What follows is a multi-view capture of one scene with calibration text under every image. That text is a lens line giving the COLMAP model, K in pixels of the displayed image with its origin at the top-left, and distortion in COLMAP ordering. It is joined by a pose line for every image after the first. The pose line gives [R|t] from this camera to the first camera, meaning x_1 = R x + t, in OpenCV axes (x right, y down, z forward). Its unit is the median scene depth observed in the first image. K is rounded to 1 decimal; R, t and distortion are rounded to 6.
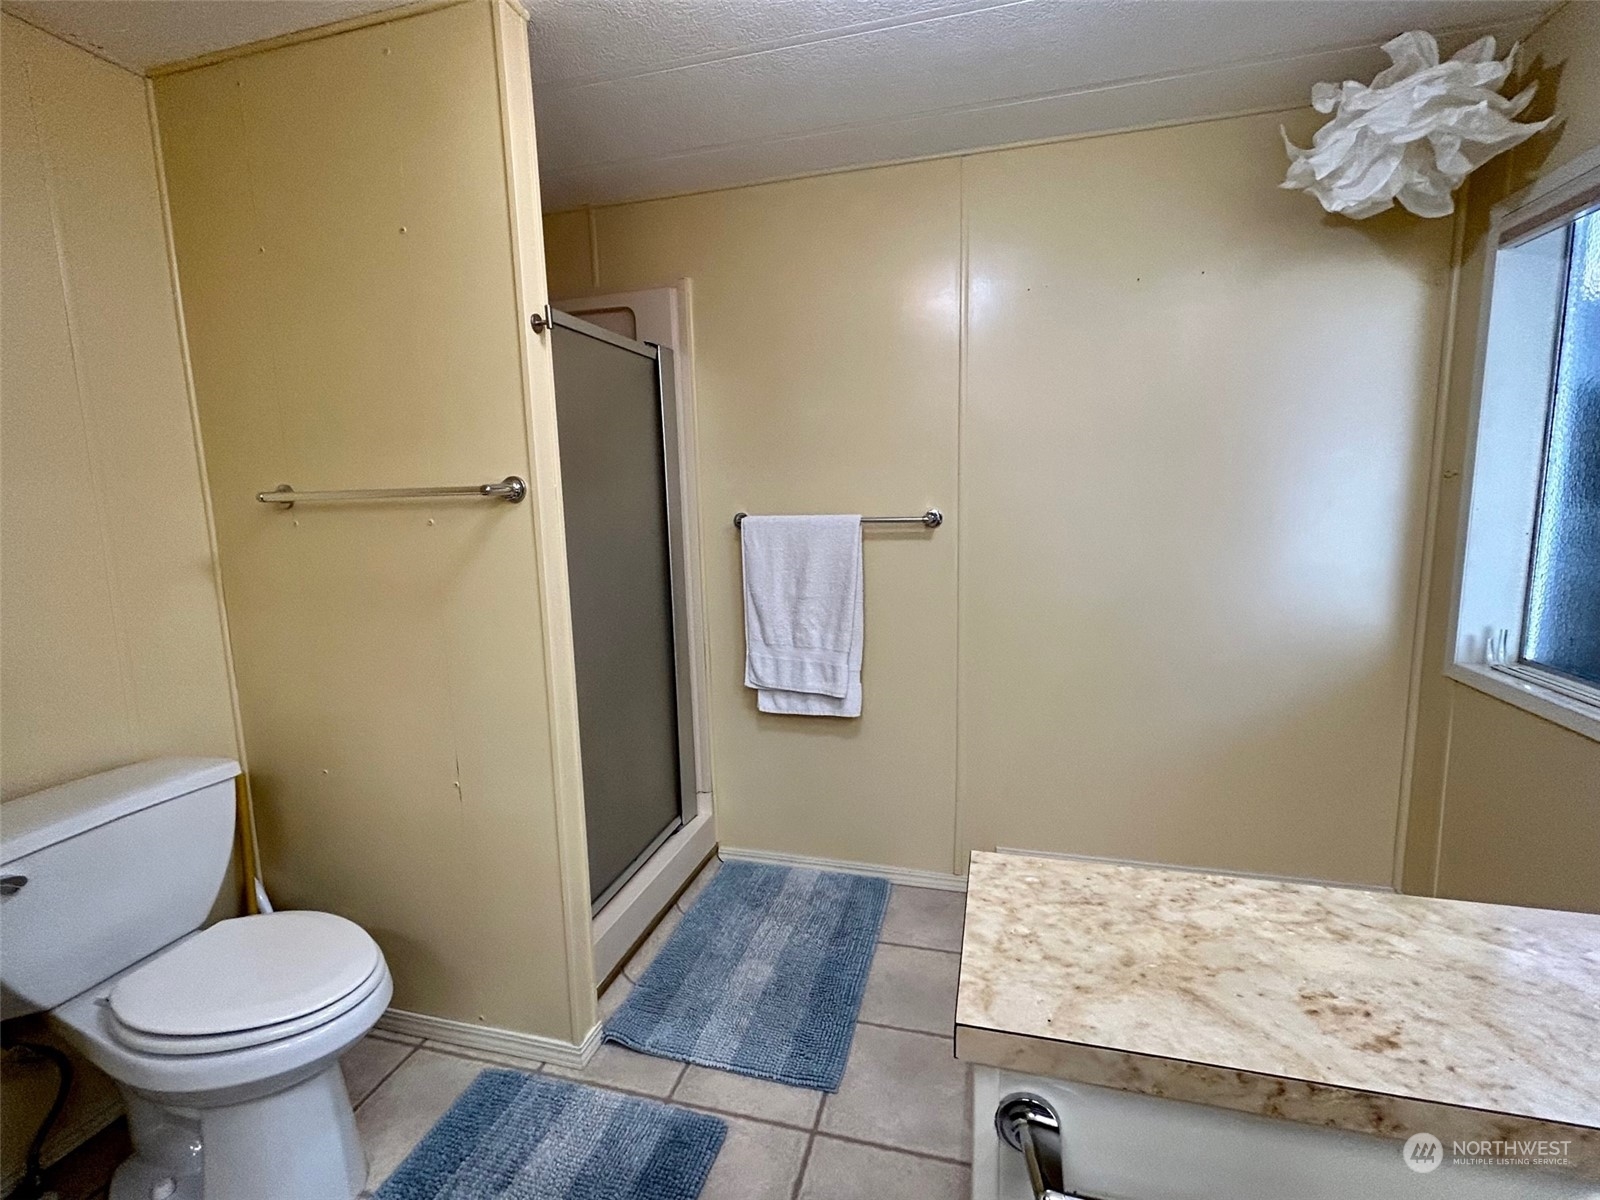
lens RADIAL K [[736.4, 0, 798.1], [0, 736.4, 593.4], [0, 0, 1]] dist [-0.000495, 0.000466]
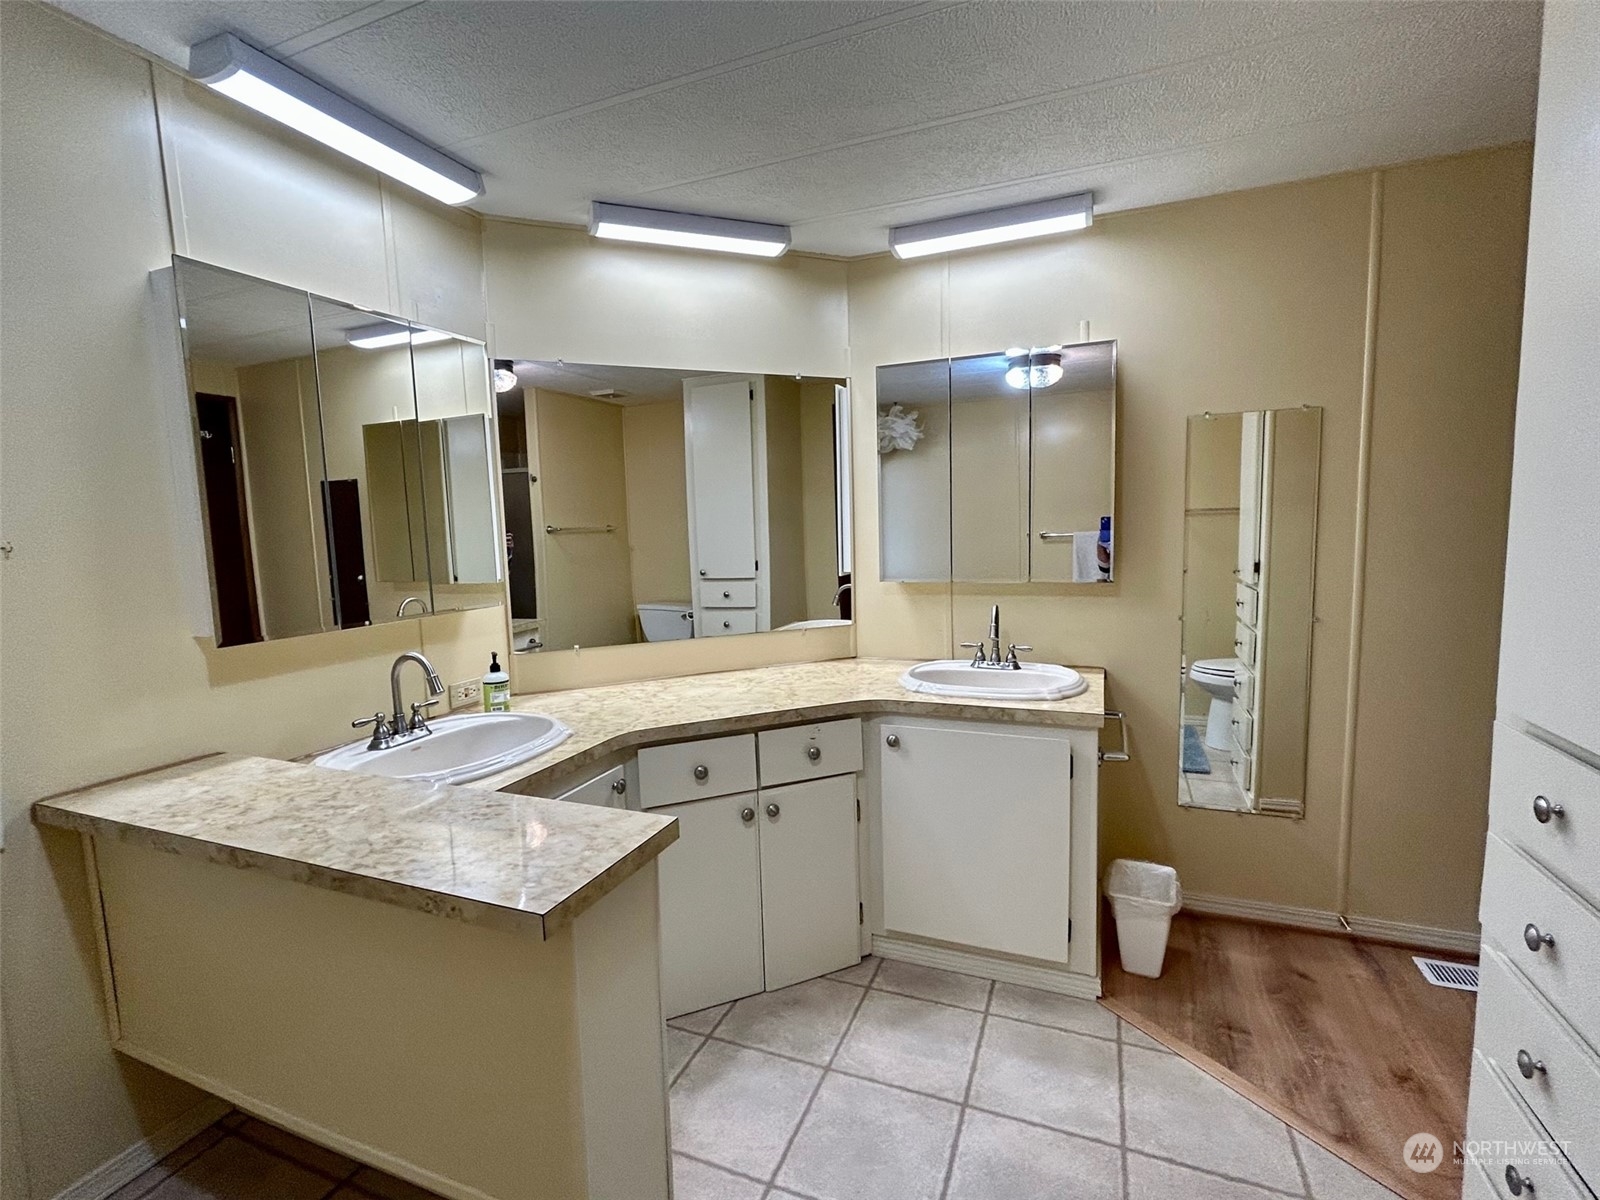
lens RADIAL K [[736.4, 0, 799.7], [0, 736.4, 600.9], [0, 0, 1]] dist [-0.000495, 0.000466]
pose [[-0.991631, 0.039315, 0.122973, -0.140304], [0.068200, 0.968277, 0.240392, -0.155313], [-0.109621, 0.246767, -0.962855, 1.050136]]
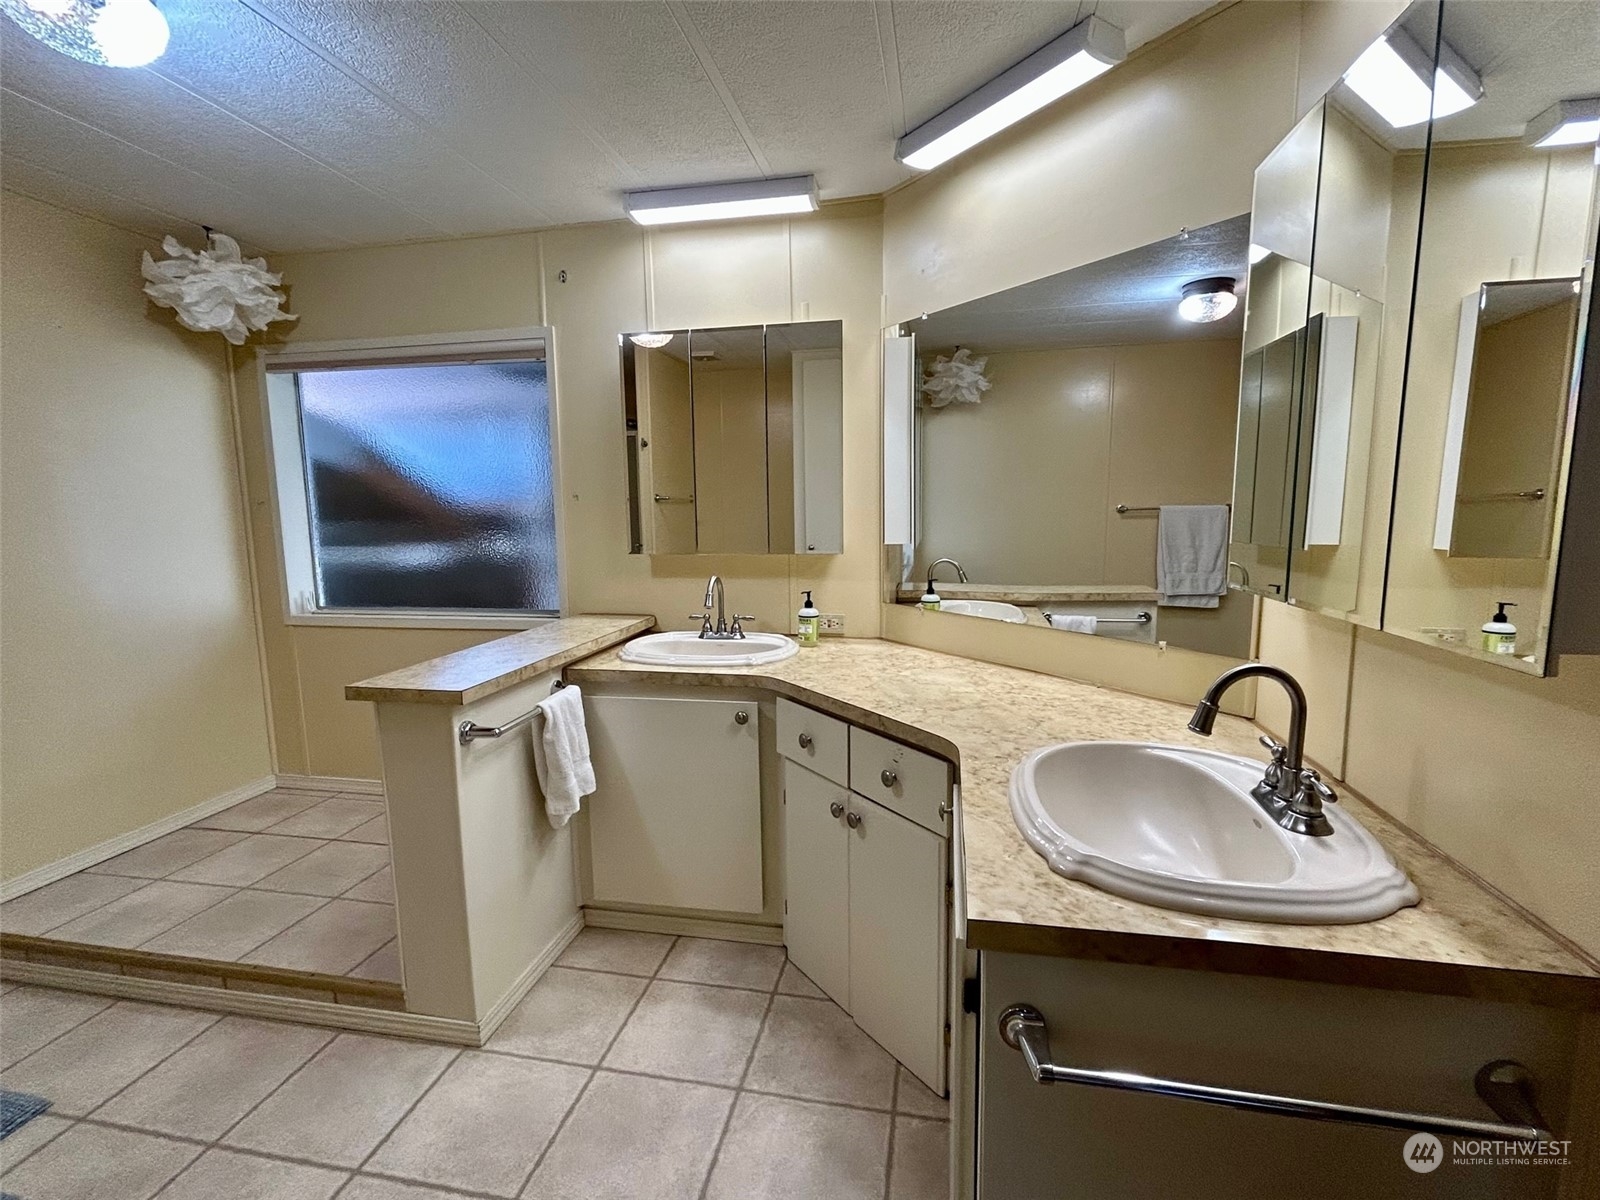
lens RADIAL K [[736.4, 0, 799.1], [0, 736.4, 602.6], [0, 0, 1]] dist [-0.000495, 0.000466]
pose [[-0.071221, -0.106106, 0.991801, -1.001115], [0.153816, 0.981264, 0.116024, 0.056643], [-0.985529, 0.160818, -0.053566, -0.051528]]
